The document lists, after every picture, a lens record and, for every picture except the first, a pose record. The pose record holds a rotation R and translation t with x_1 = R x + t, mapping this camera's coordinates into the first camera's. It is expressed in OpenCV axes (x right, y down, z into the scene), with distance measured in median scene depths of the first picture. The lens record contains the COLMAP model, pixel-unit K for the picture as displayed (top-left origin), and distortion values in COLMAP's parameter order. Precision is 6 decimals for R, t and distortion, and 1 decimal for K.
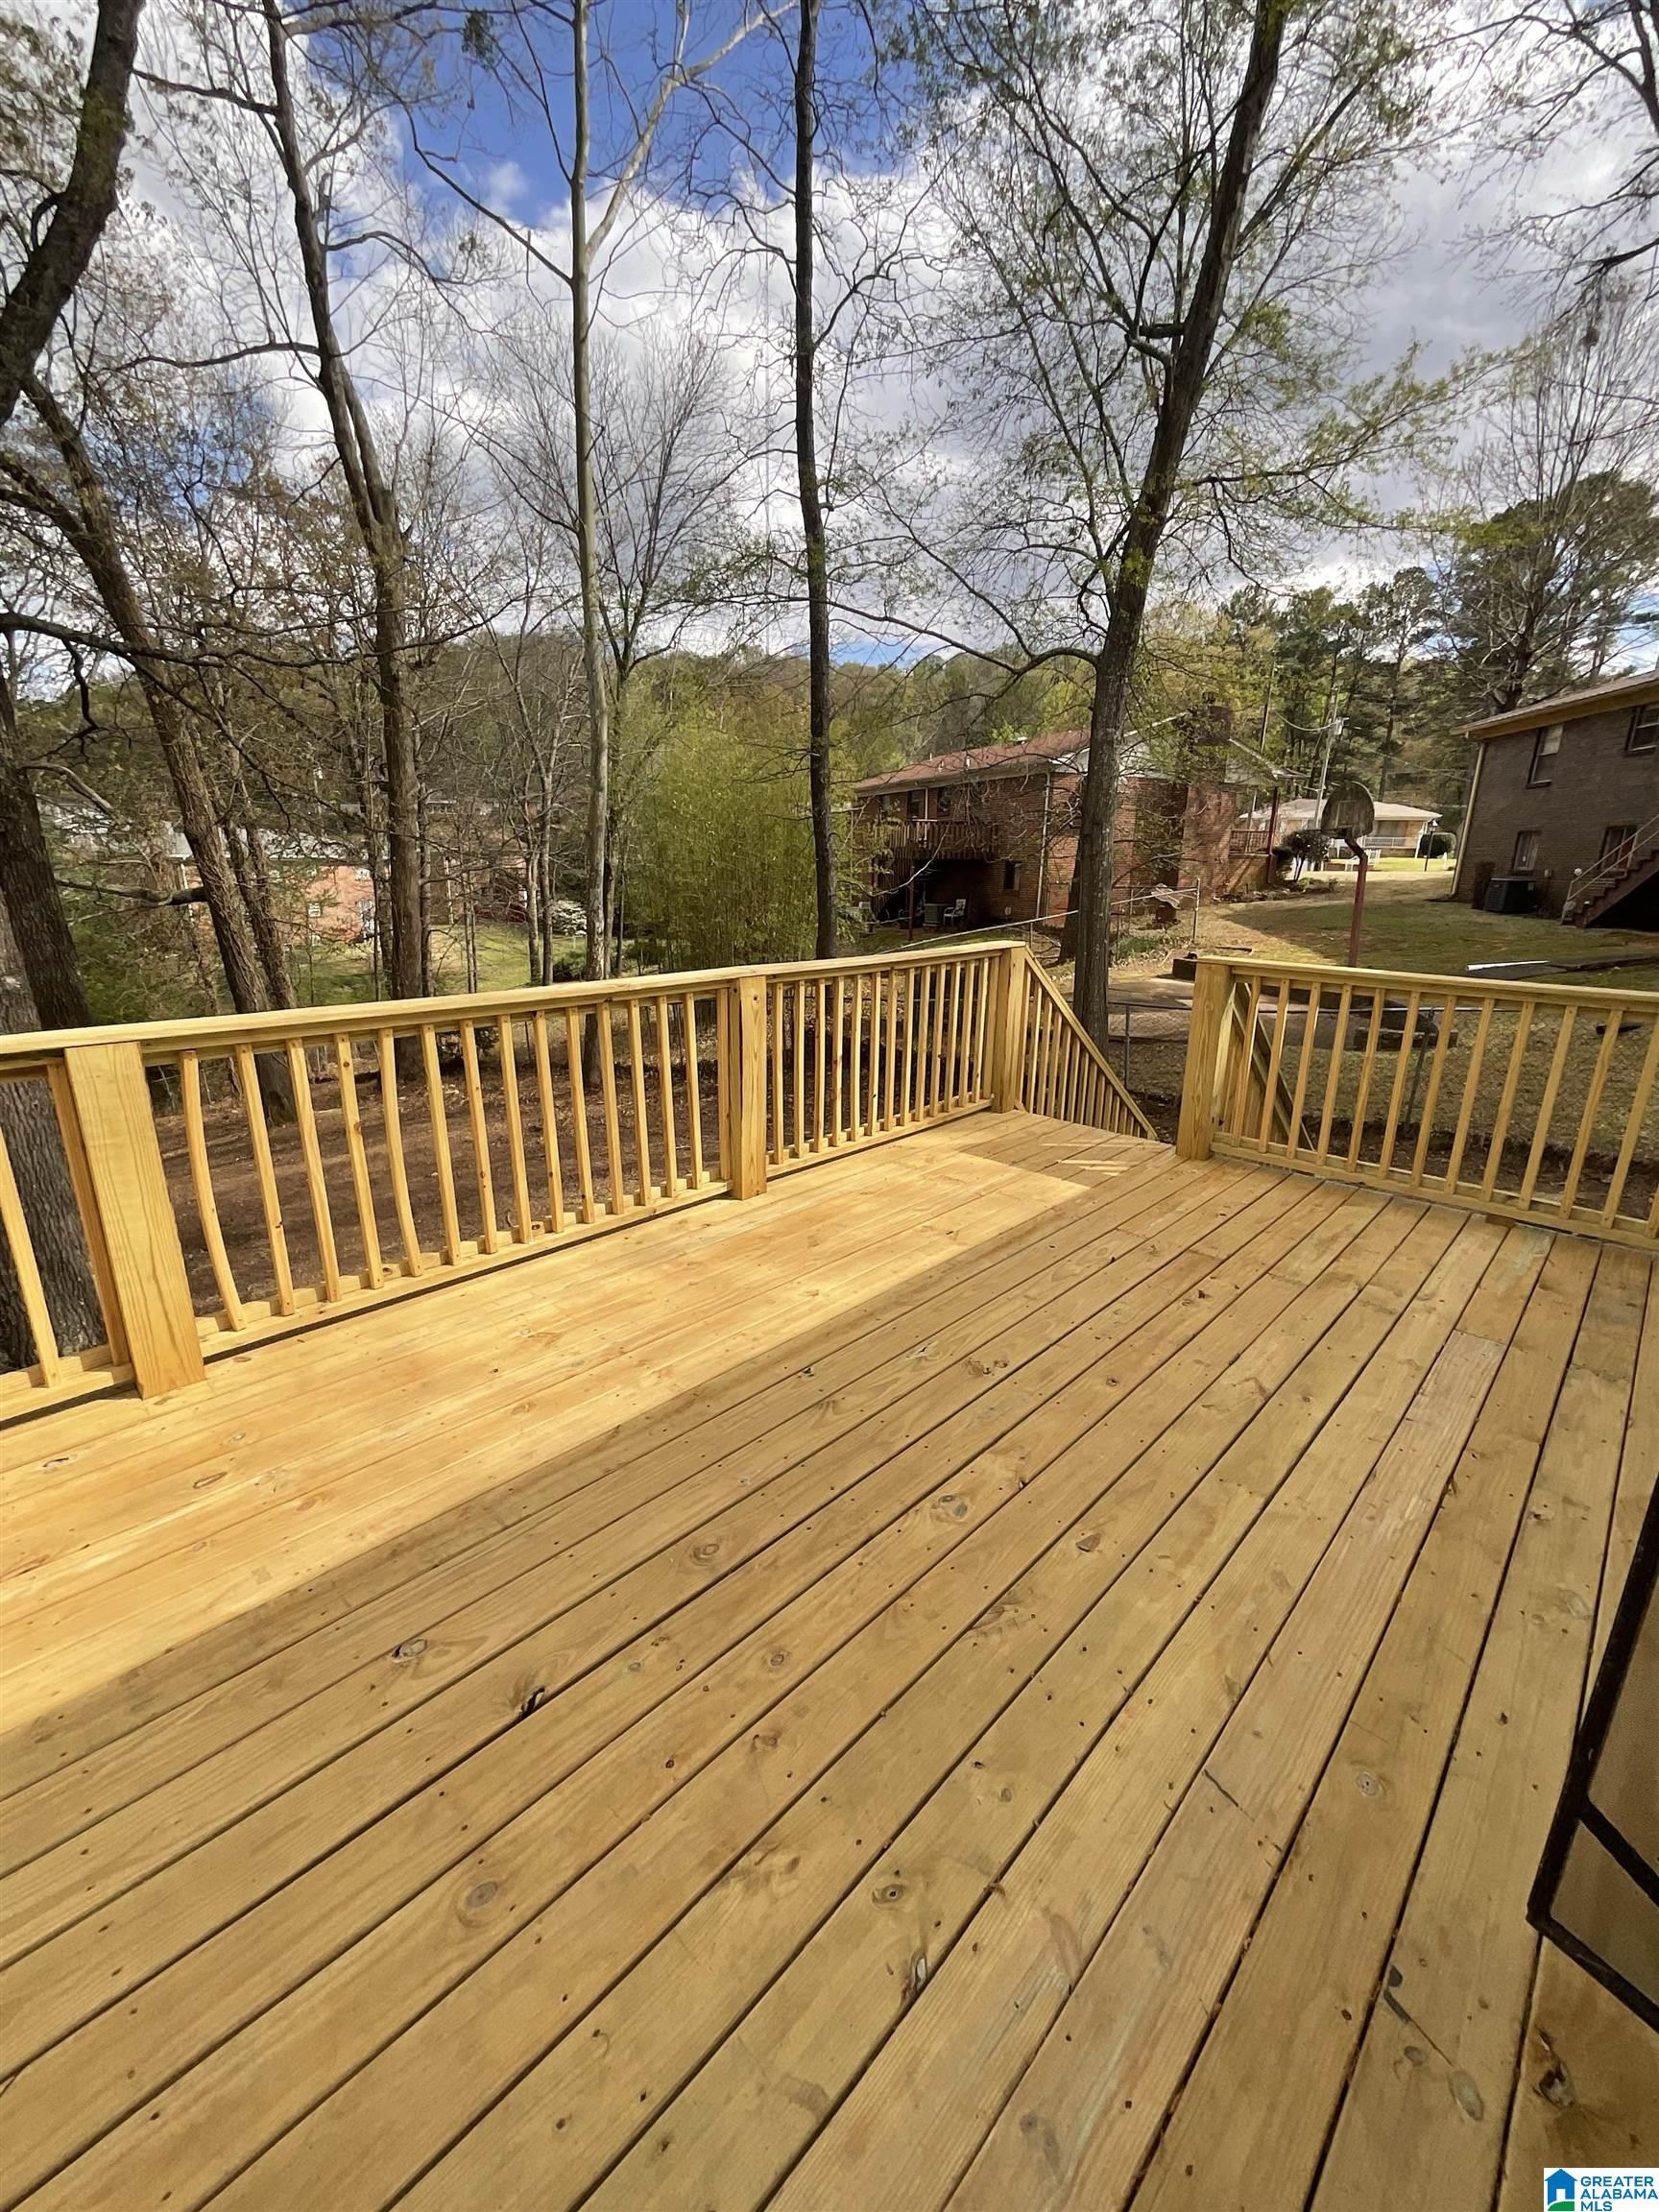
lens RADIAL K [[897.8, 0, 828.1], [0, 897.8, 1110.4], [0, 0, 1]] dist [0.001244, 0.000783]
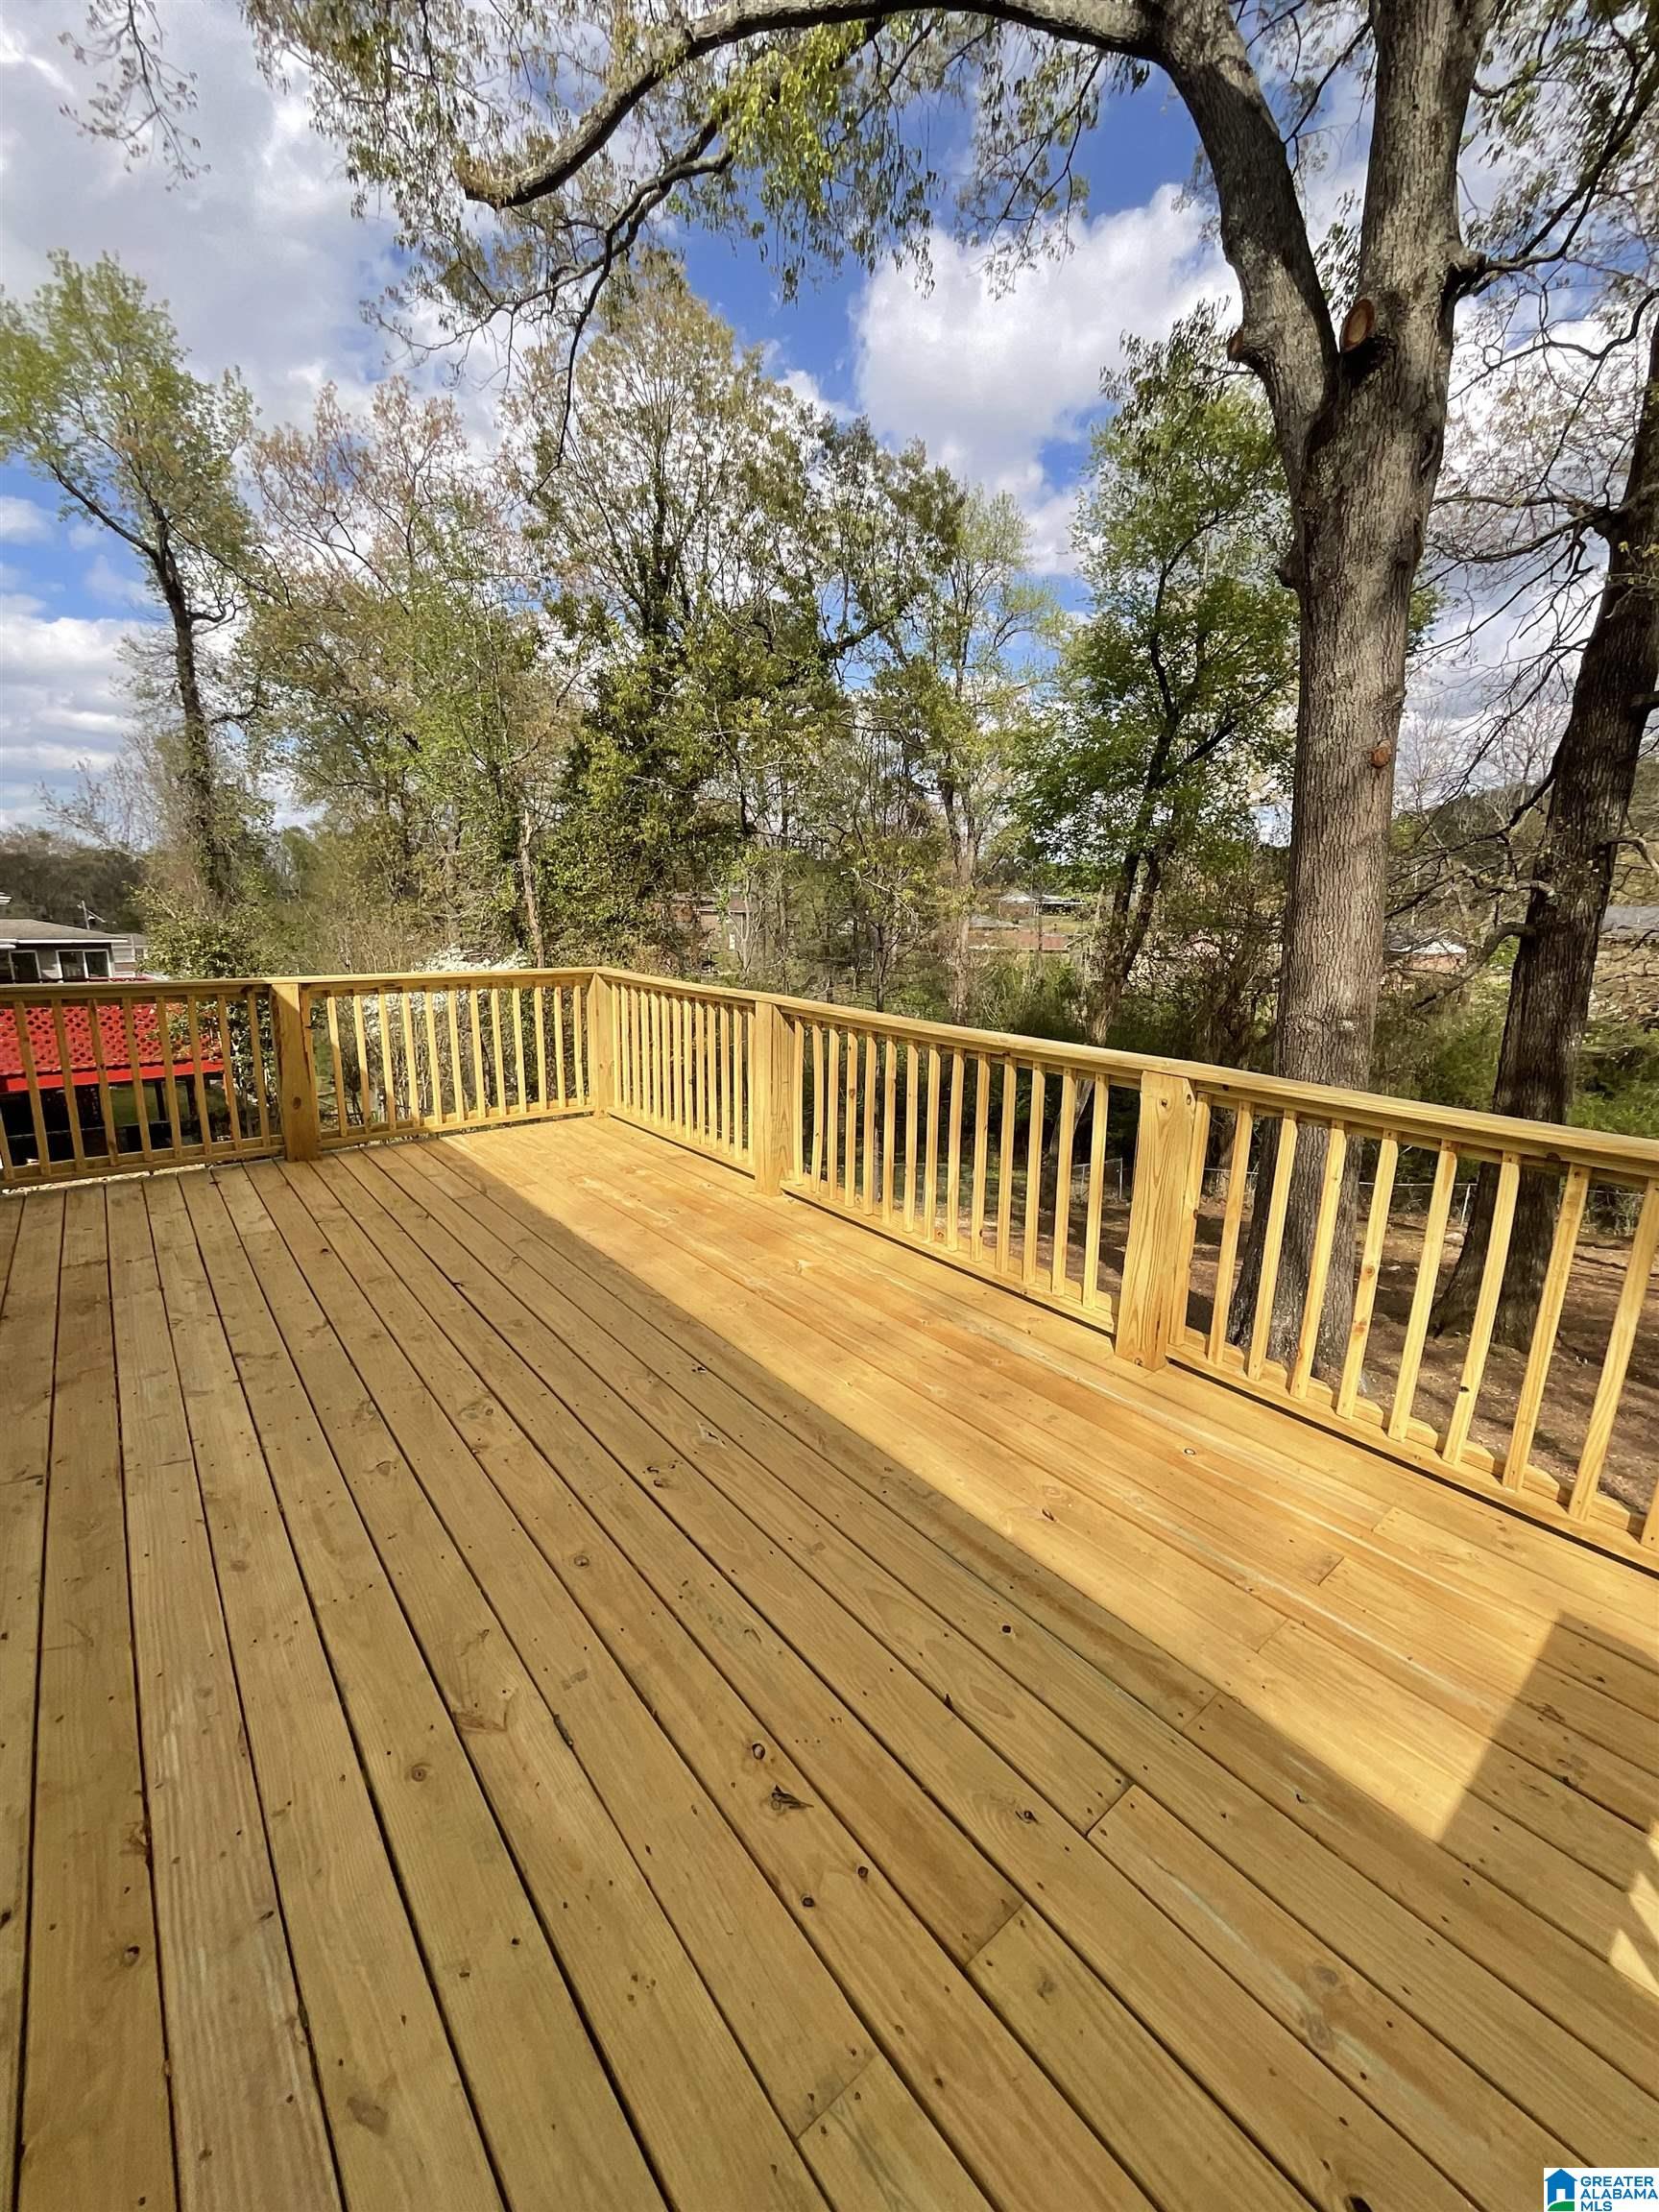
lens RADIAL K [[897.8, 0, 826.3], [0, 897.8, 1106.3], [0, 0, 1]] dist [0.001244, 0.000783]
pose [[-0.128077, 0.198338, -0.971730, 1.049626], [-0.292801, 0.928563, 0.228120, -0.328094], [0.947557, 0.313740, -0.060854, 1.219919]]
